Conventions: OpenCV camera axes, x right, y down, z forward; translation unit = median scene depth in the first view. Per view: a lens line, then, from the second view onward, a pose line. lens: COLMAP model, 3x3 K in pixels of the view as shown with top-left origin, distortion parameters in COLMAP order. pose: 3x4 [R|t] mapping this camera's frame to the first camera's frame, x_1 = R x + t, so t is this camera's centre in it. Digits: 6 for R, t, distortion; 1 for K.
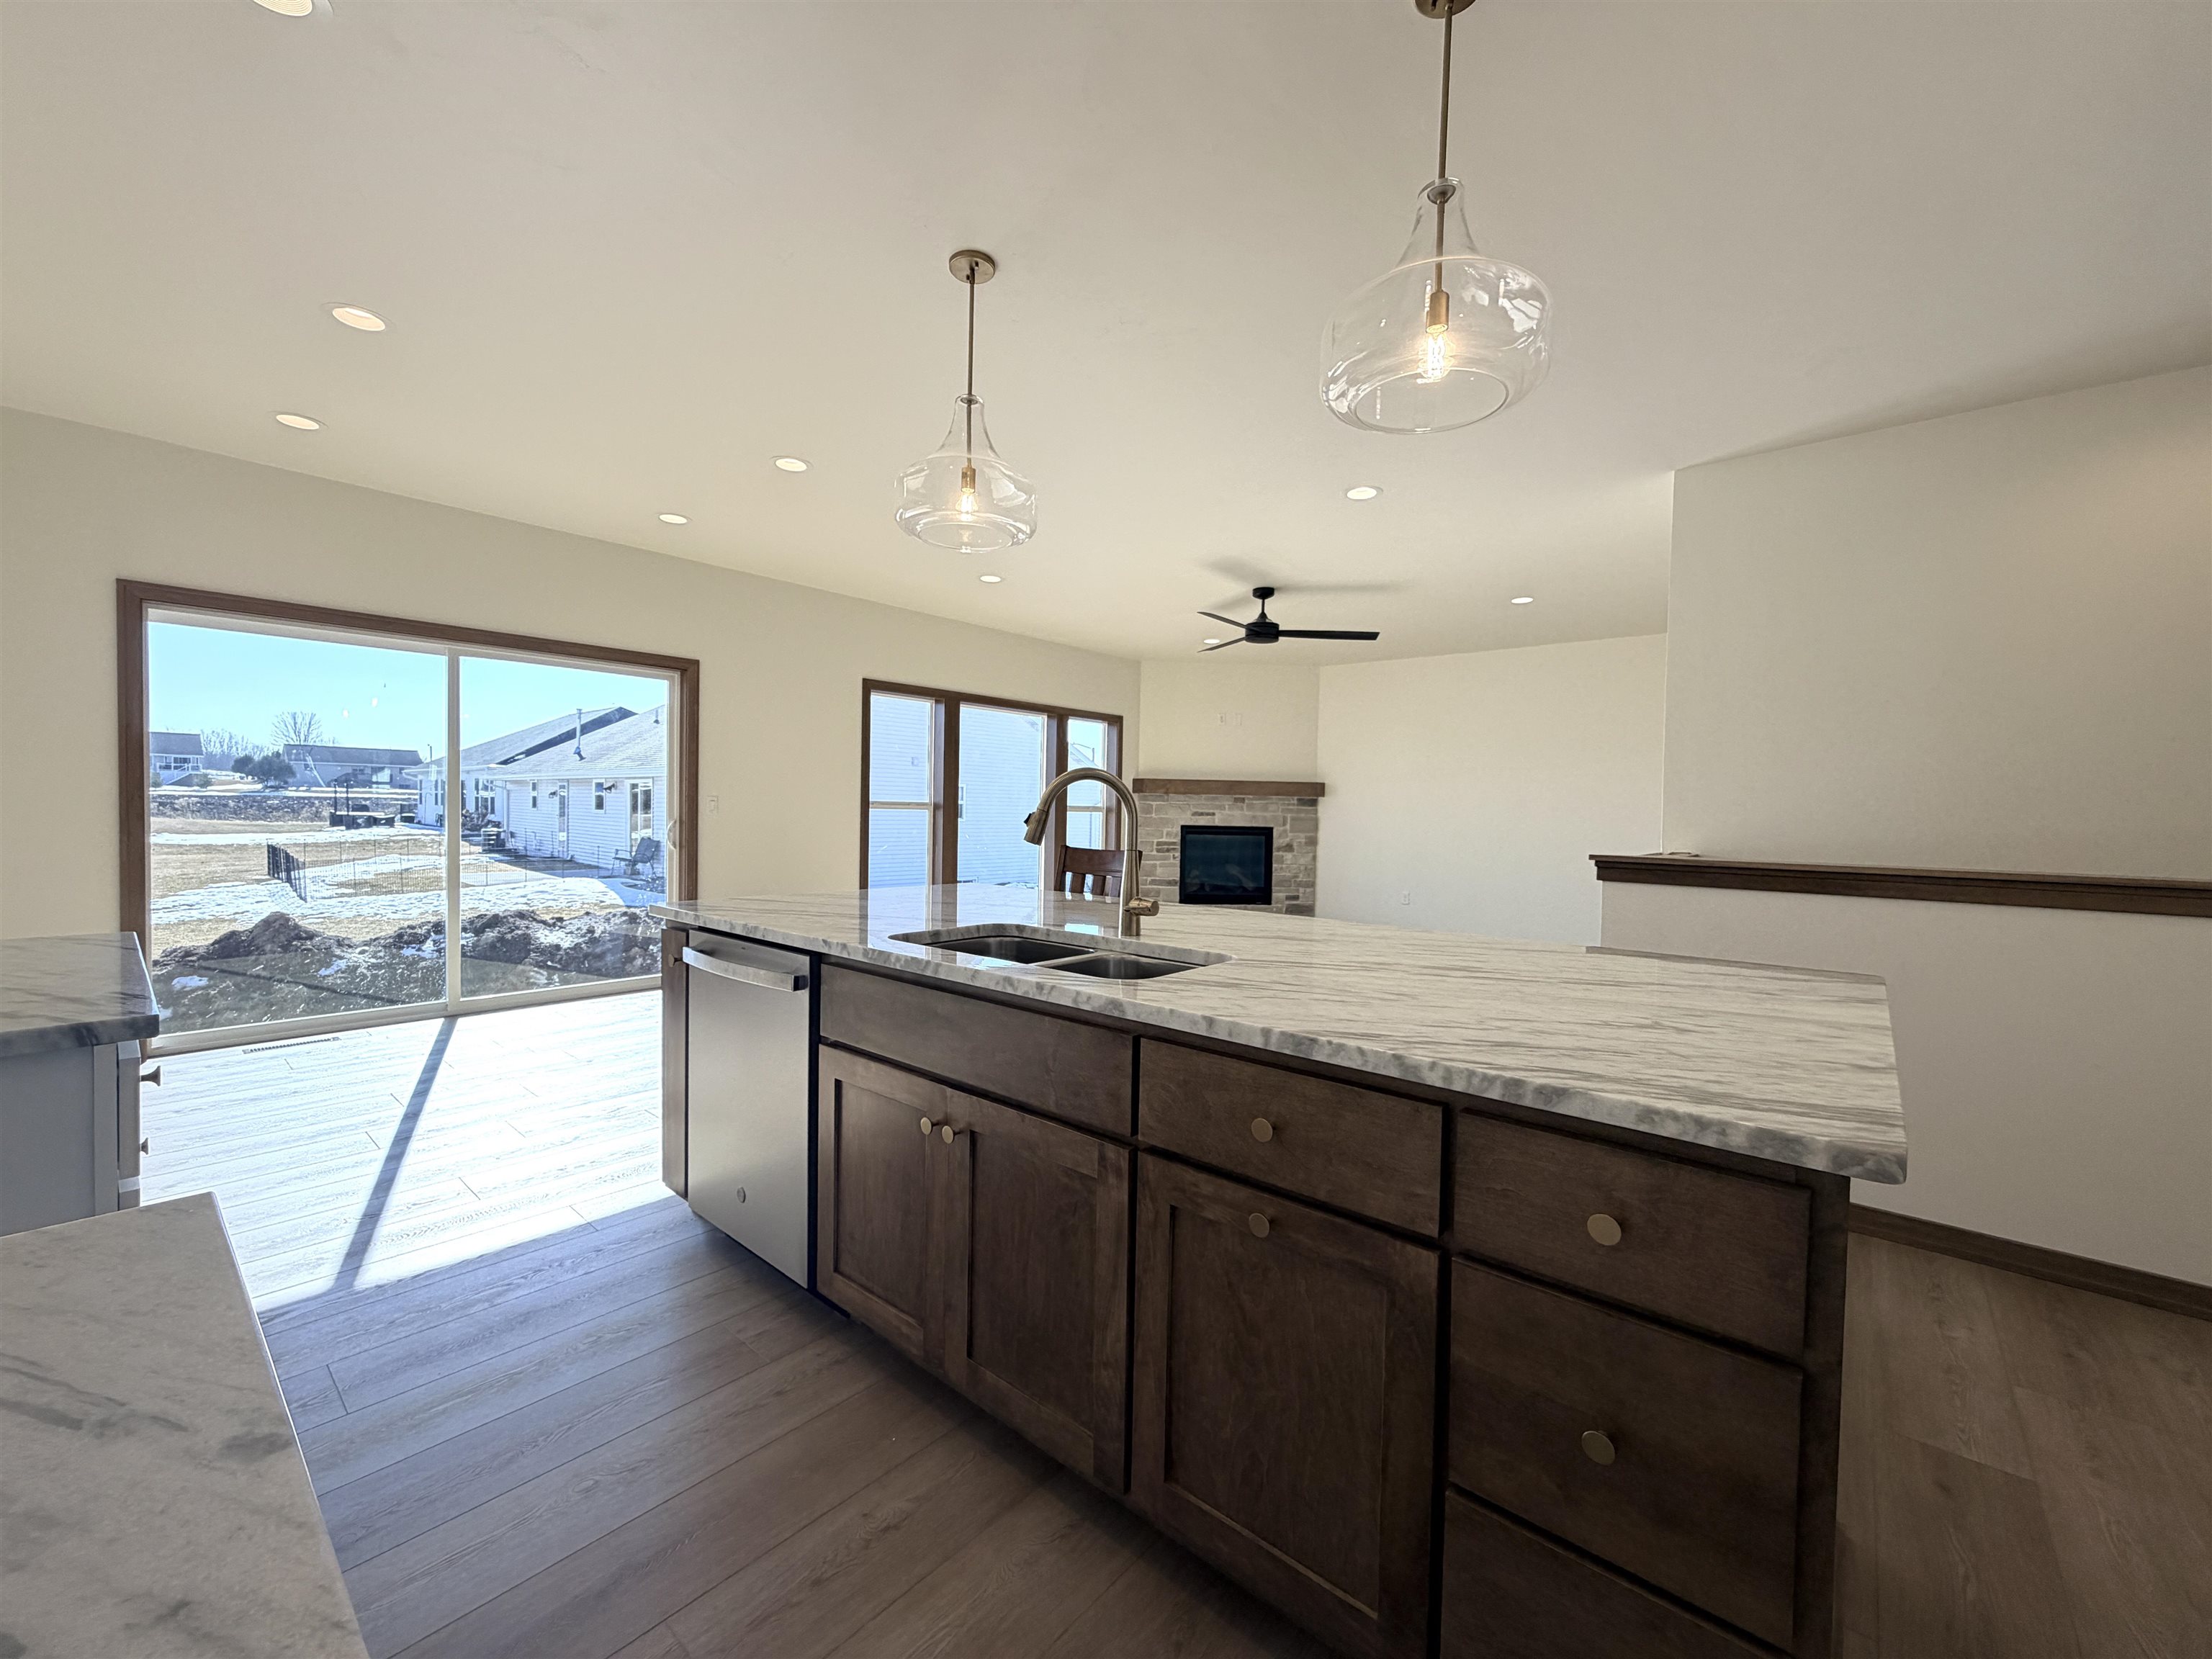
lens RADIAL K [[879.2, 0, 1102.0], [0, 879.2, 833.3], [0, 0, 1]] dist [0.000472, -0.000342]
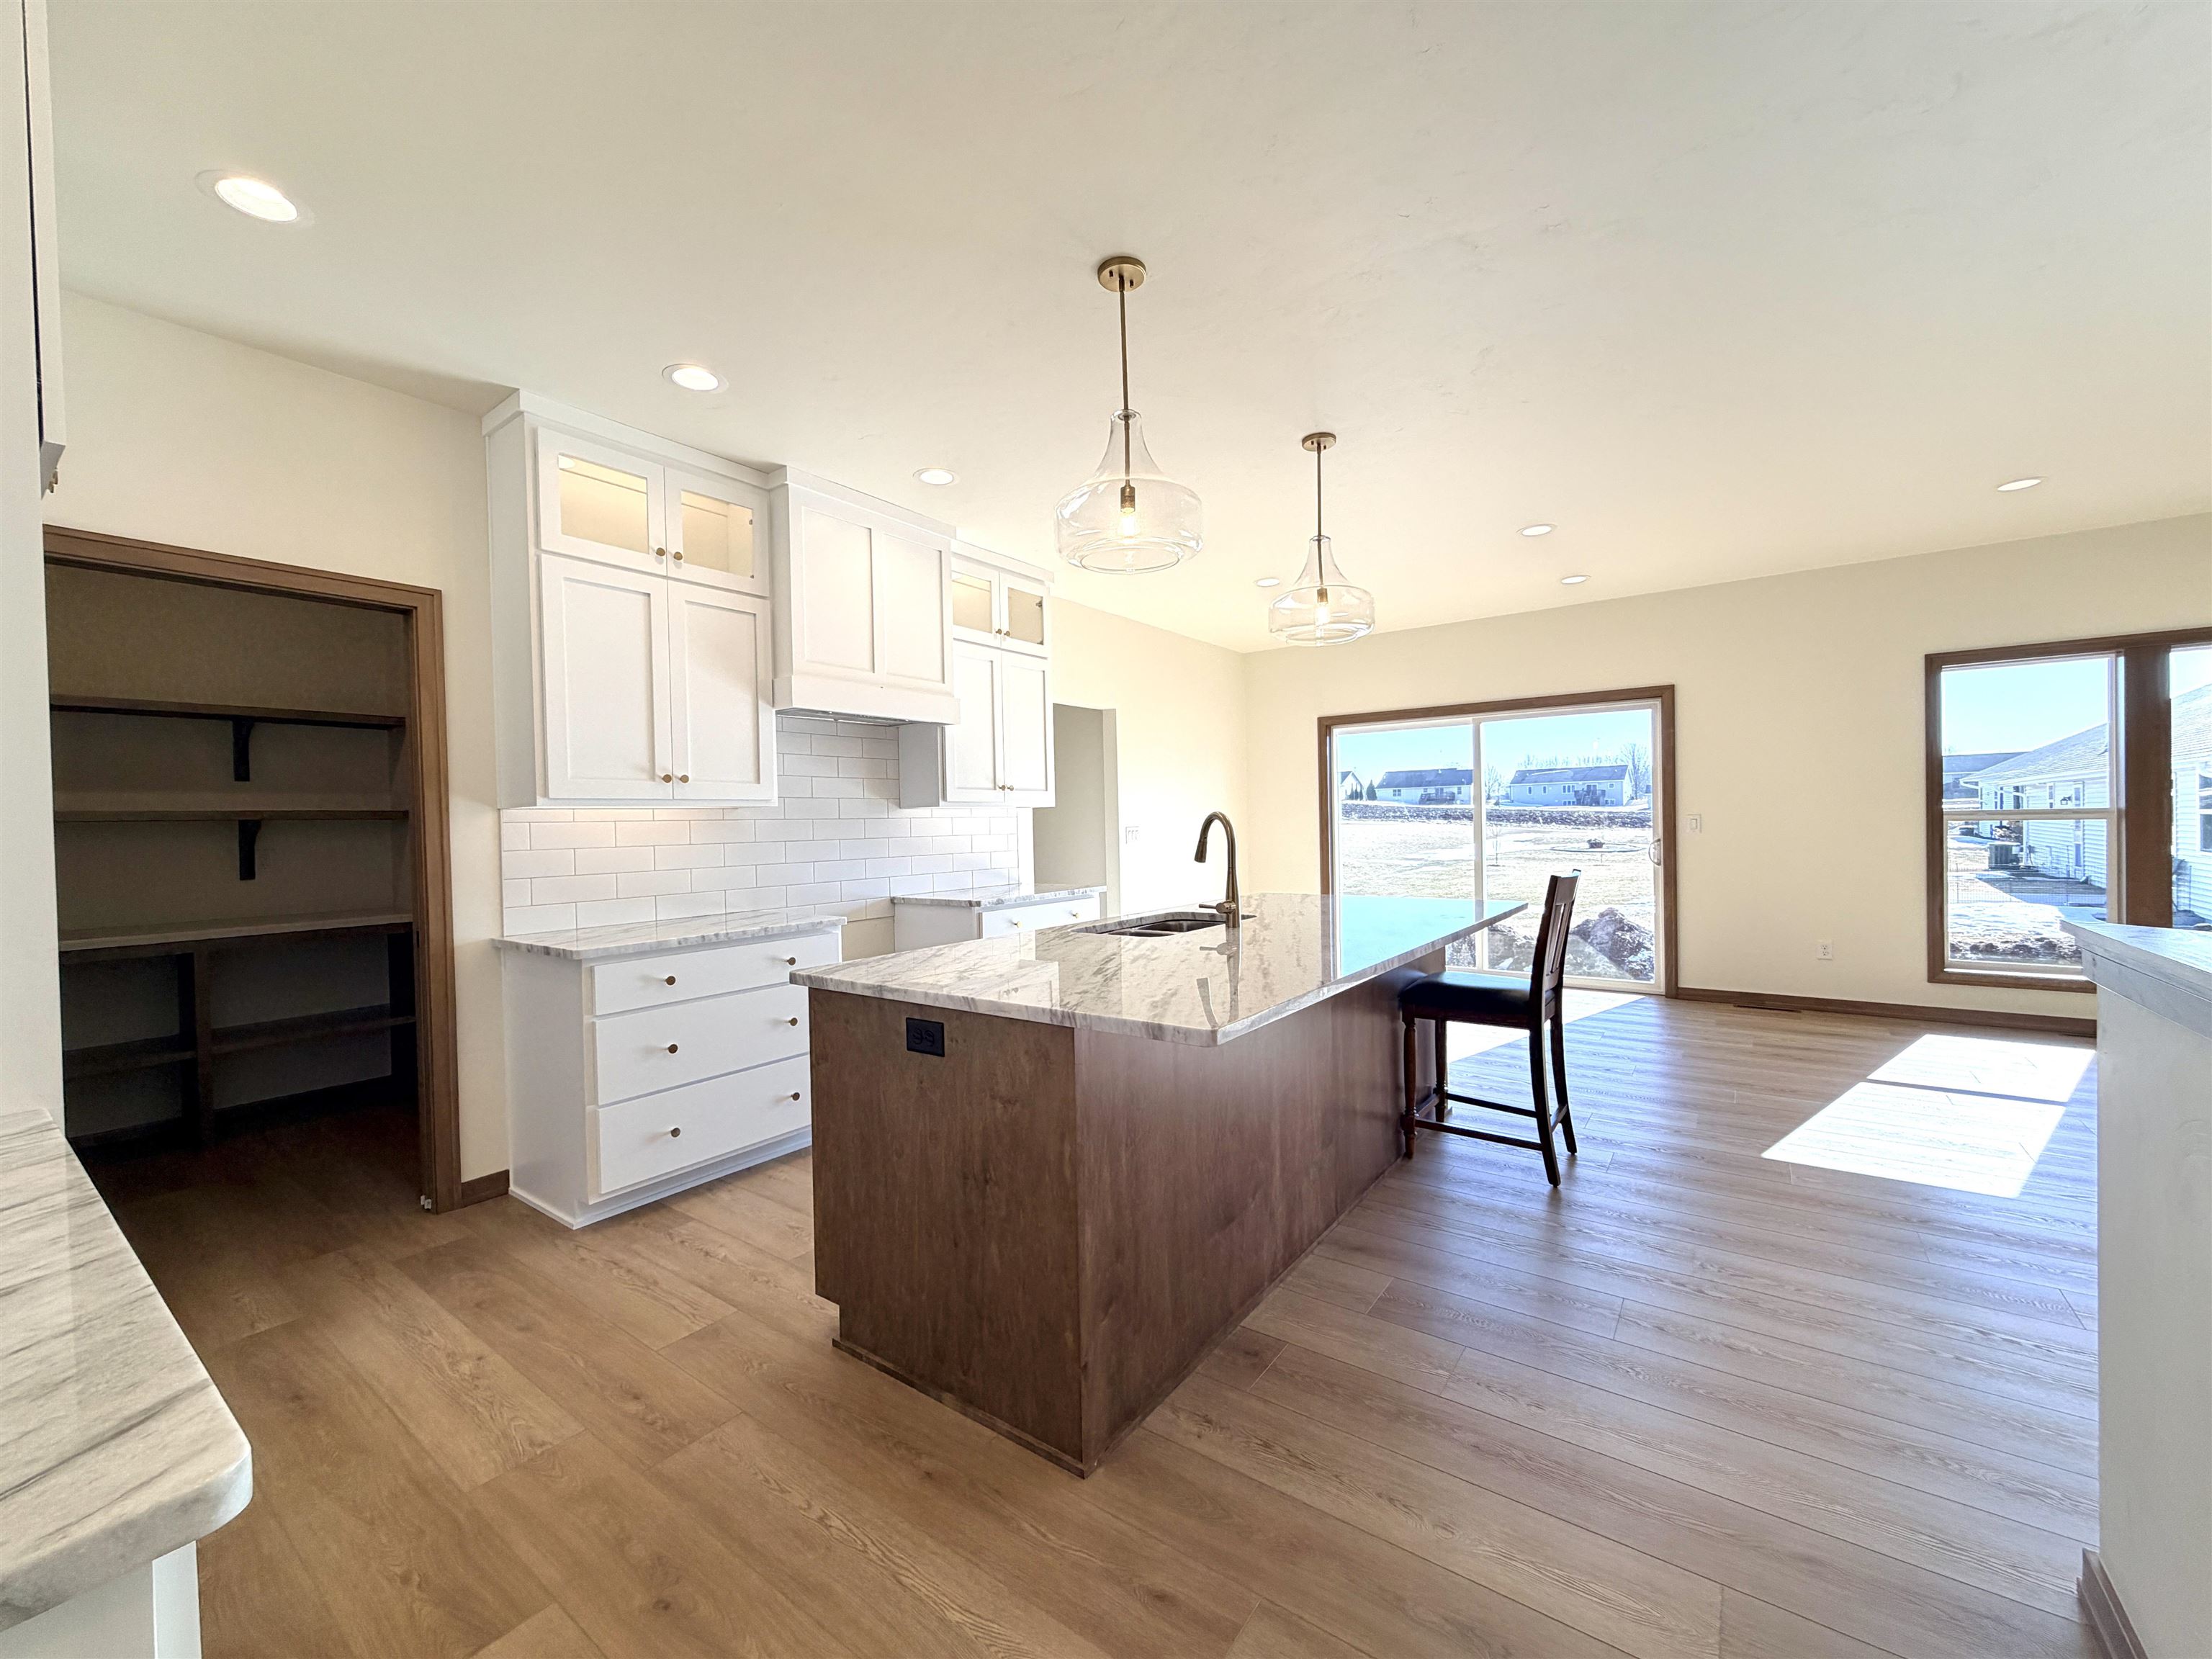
lens RADIAL K [[879.2, 0, 1101.7], [0, 879.2, 836.2], [0, 0, 1]] dist [0.000472, -0.000342]
pose [[0.076236, -0.005957, -0.997072, 0.482131], [-0.004387, 0.999970, -0.006310, -0.008131], [0.997080, 0.004855, 0.076207, 0.228955]]
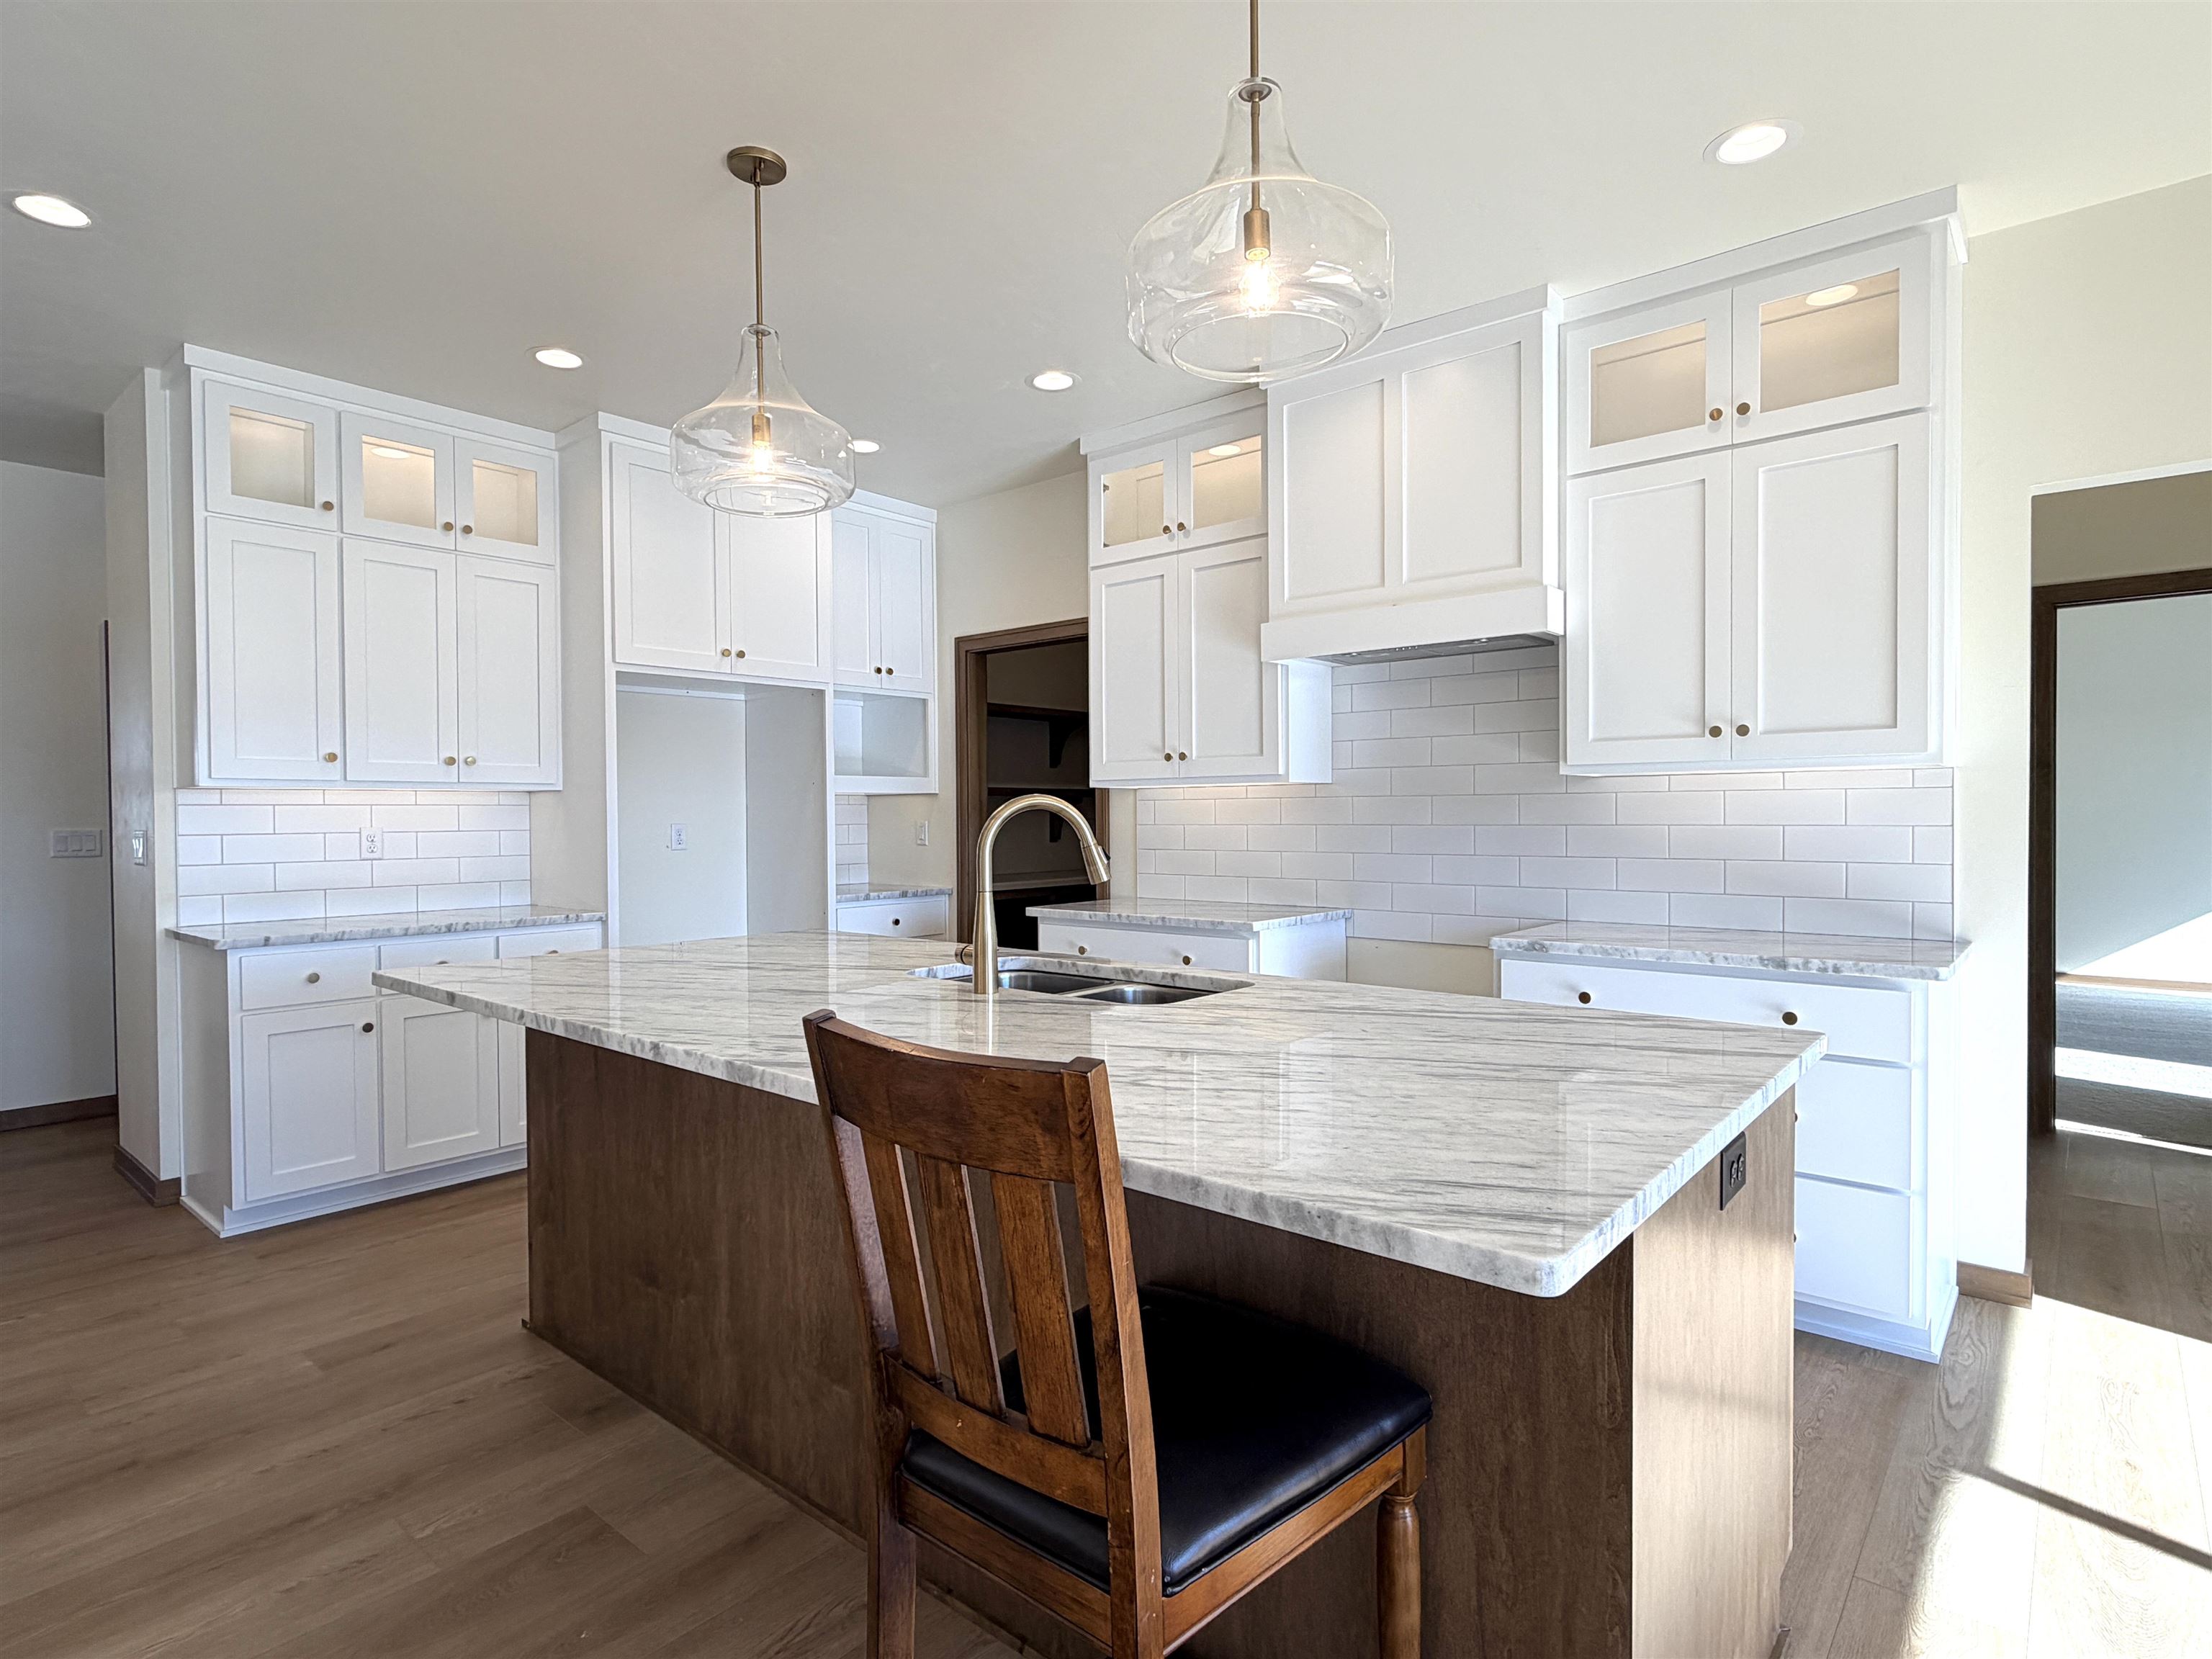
lens RADIAL K [[1150.9, 0, 1098.4], [0, 1150.9, 834.8], [0, 0, 1]] dist [-0.001055, 0.001560]
pose [[-0.999912, -0.012971, -0.002618, -0.023863], [-0.013077, 0.998884, 0.045391, -0.029442], [0.002026, 0.045422, -0.998966, 0.701249]]
